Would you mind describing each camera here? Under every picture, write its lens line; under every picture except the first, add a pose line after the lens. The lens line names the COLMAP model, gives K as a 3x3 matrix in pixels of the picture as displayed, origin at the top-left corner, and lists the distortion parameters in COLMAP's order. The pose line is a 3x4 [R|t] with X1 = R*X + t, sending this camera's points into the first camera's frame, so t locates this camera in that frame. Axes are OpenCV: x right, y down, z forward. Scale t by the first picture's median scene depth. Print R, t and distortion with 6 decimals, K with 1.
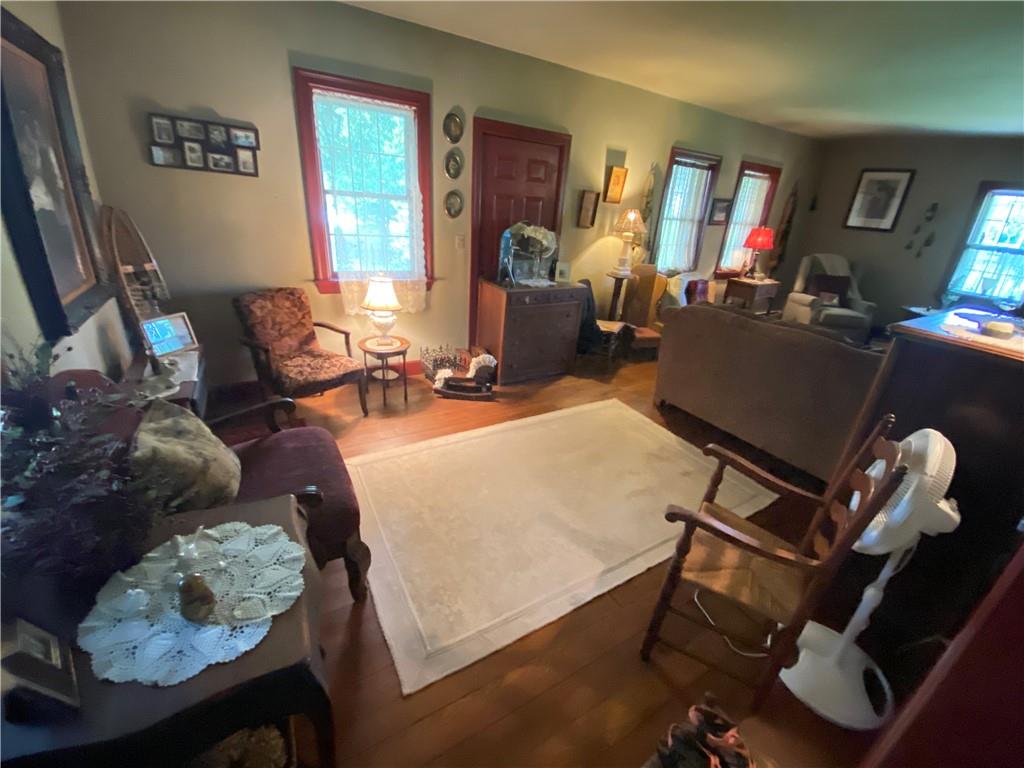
lens RADIAL K [[421.3, 0, 512.0], [0, 421.3, 384.0], [0, 0, 1]] dist [-0.000308, -0.000114]
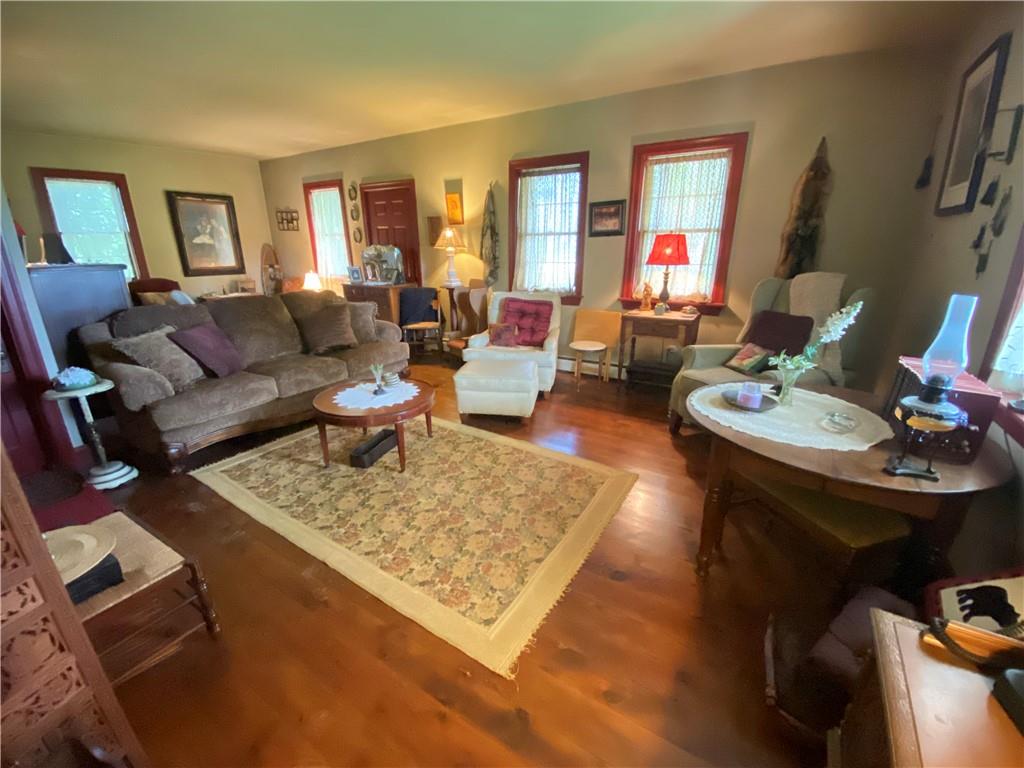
lens RADIAL K [[421.3, 0, 512.0], [0, 421.3, 384.0], [0, 0, 1]] dist [-0.000308, -0.000114]
pose [[0.432175, 0.225355, -0.873178, 1.773171], [-0.322998, 0.942715, 0.083435, -0.209589], [0.841961, 0.245976, 0.480206, 0.870207]]
